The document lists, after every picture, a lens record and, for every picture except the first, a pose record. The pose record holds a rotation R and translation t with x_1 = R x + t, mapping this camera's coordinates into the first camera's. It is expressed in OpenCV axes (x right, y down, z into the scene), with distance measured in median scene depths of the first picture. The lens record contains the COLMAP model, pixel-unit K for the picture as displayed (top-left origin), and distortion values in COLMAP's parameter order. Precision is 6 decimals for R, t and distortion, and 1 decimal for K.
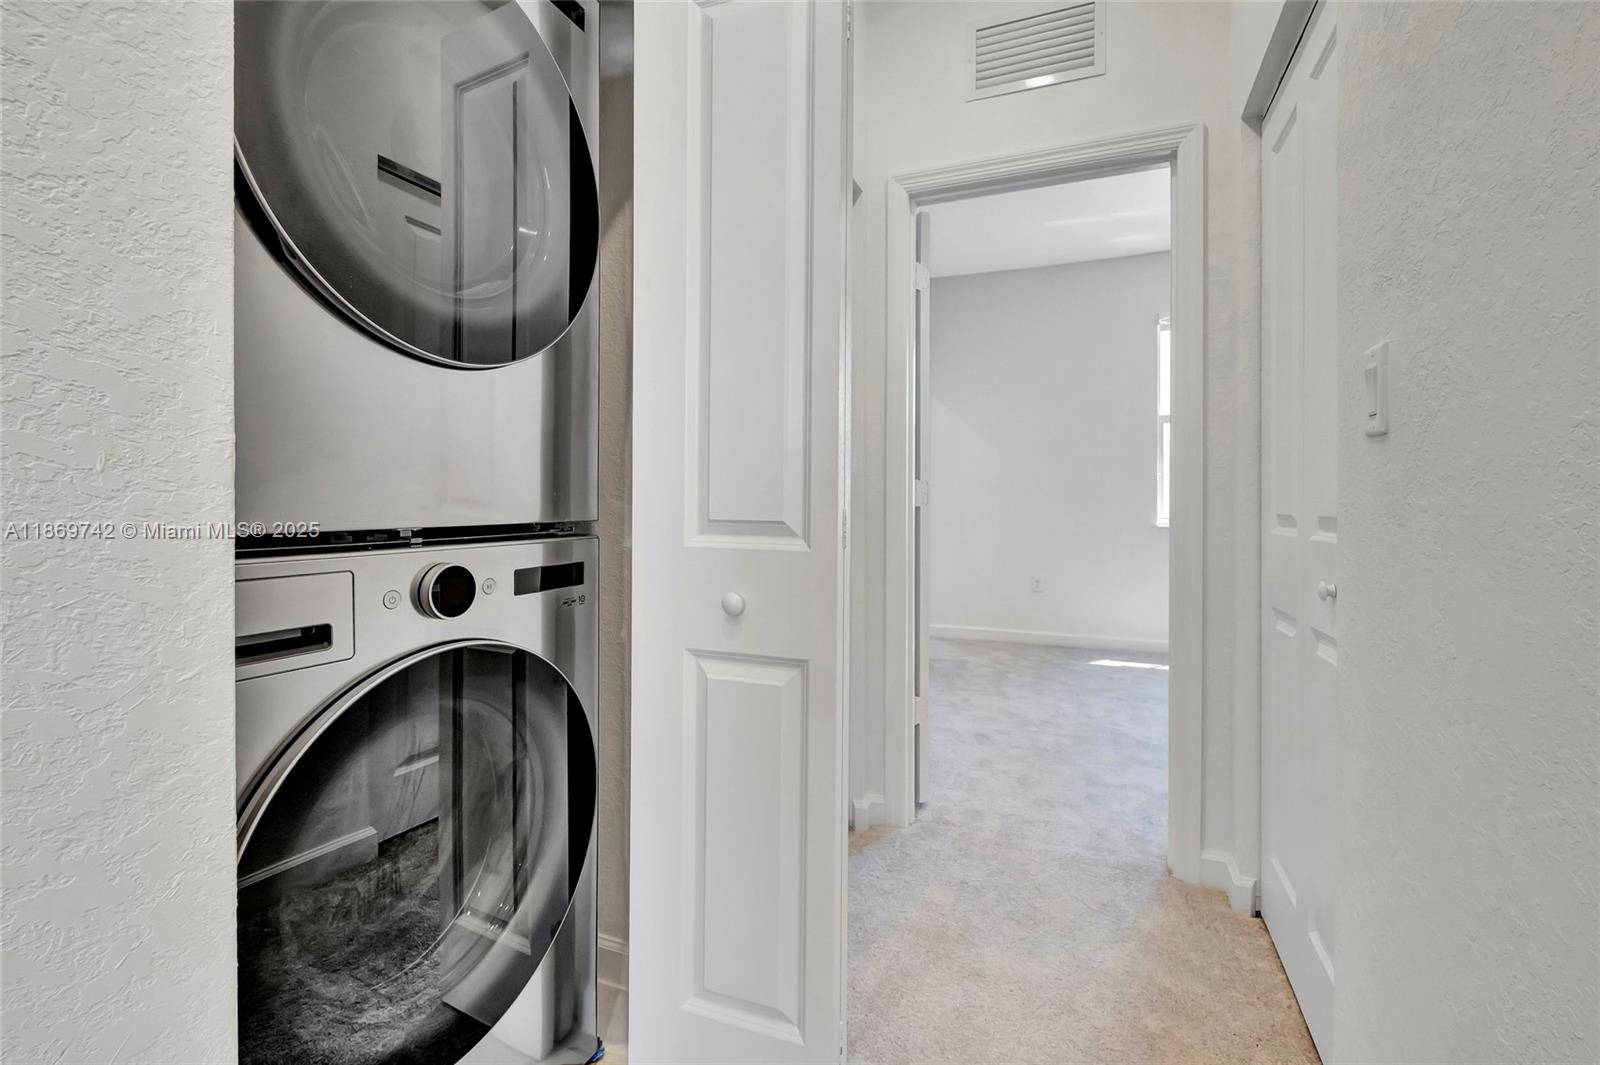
lens RADIAL K [[726.9, 0, 782.5], [0, 726.9, 493.5], [0, 0, 1]] dist [-0.000019, -0.000507]
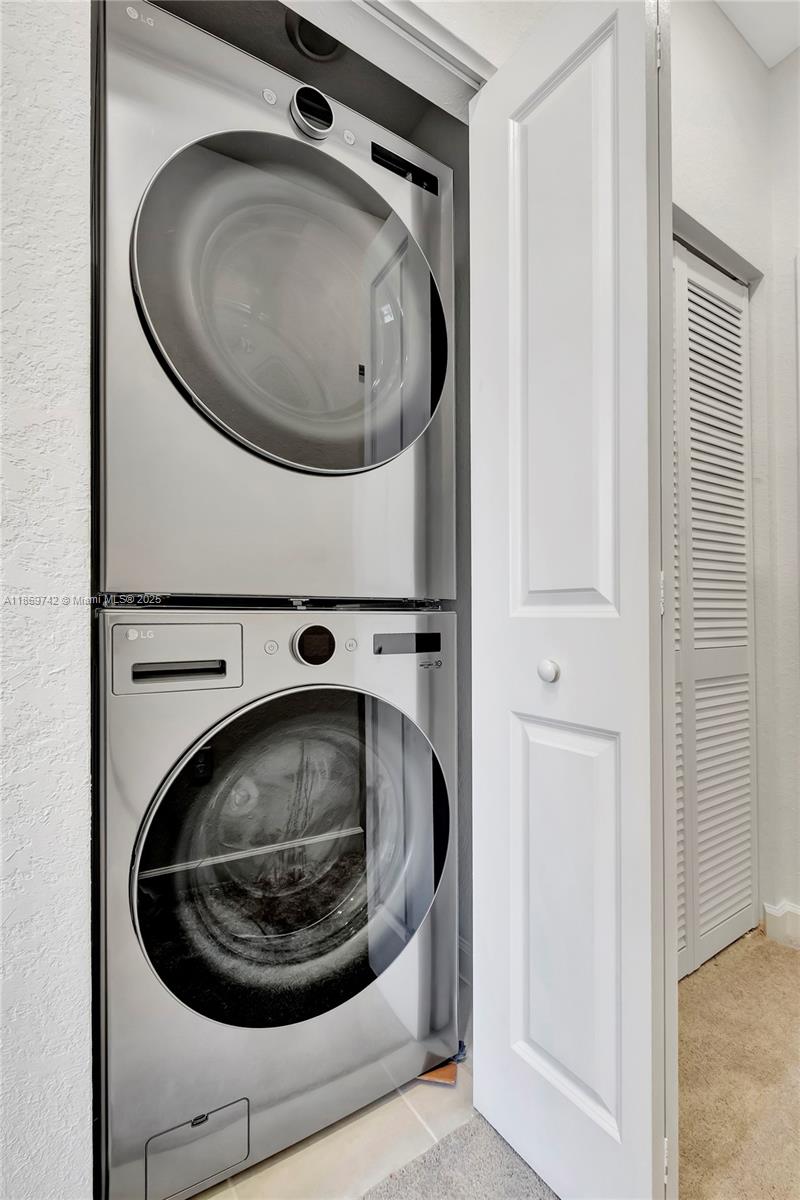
lens RADIAL K [[545.2, 0, 400.5], [0, 545.2, 603.3], [0, 0, 1]] dist [-0.000019, -0.000507]
pose [[0.838746, -0.014736, -0.544324, 0.183918], [0.002995, 0.999743, -0.022450, 0.075100], [0.544515, 0.017200, 0.838574, 0.240686]]
